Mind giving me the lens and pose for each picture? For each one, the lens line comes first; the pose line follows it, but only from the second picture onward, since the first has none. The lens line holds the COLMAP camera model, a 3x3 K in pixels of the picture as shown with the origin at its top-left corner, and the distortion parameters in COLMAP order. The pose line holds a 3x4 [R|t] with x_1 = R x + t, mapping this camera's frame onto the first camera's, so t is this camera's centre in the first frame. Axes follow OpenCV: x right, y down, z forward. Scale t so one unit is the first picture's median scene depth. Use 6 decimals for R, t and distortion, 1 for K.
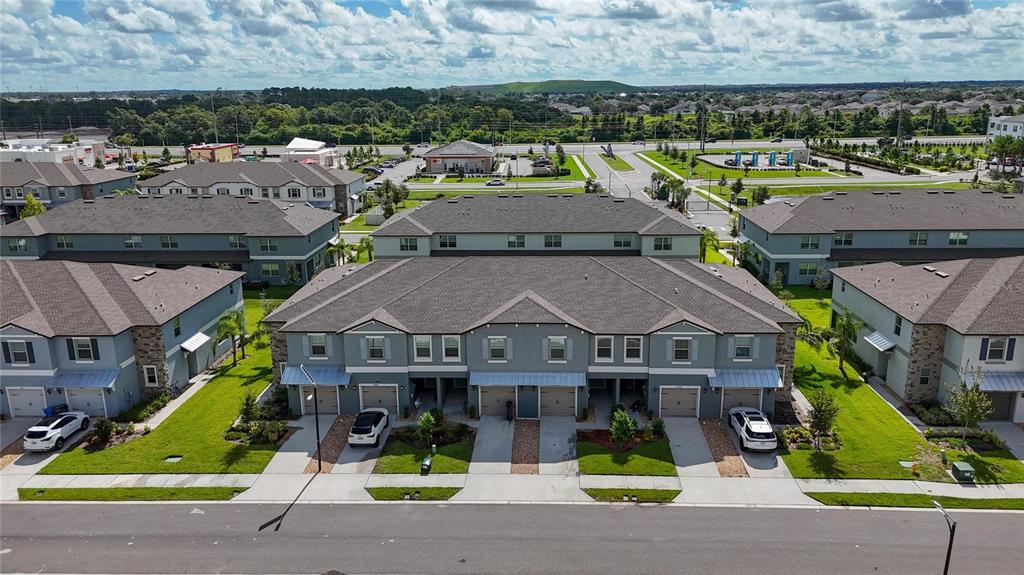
lens RADIAL K [[746.8, 0, 512.0], [0, 746.8, 287.5], [0, 0, 1]] dist [0.036337, -0.001536]
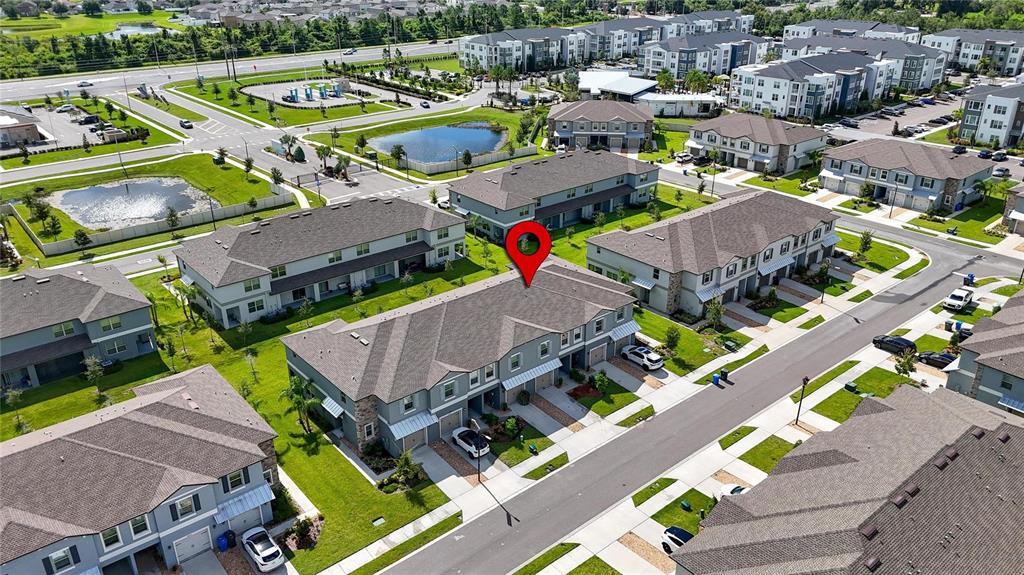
lens RADIAL K [[746.8, 0, 512.0], [0, 746.8, 287.5], [0, 0, 1]] dist [0.036337, -0.001536]
pose [[0.734475, -0.268795, 0.623134, -0.928668], [0.165324, 0.961422, 0.219855, -0.396688], [-0.658190, -0.058459, 0.750578, -0.119075]]
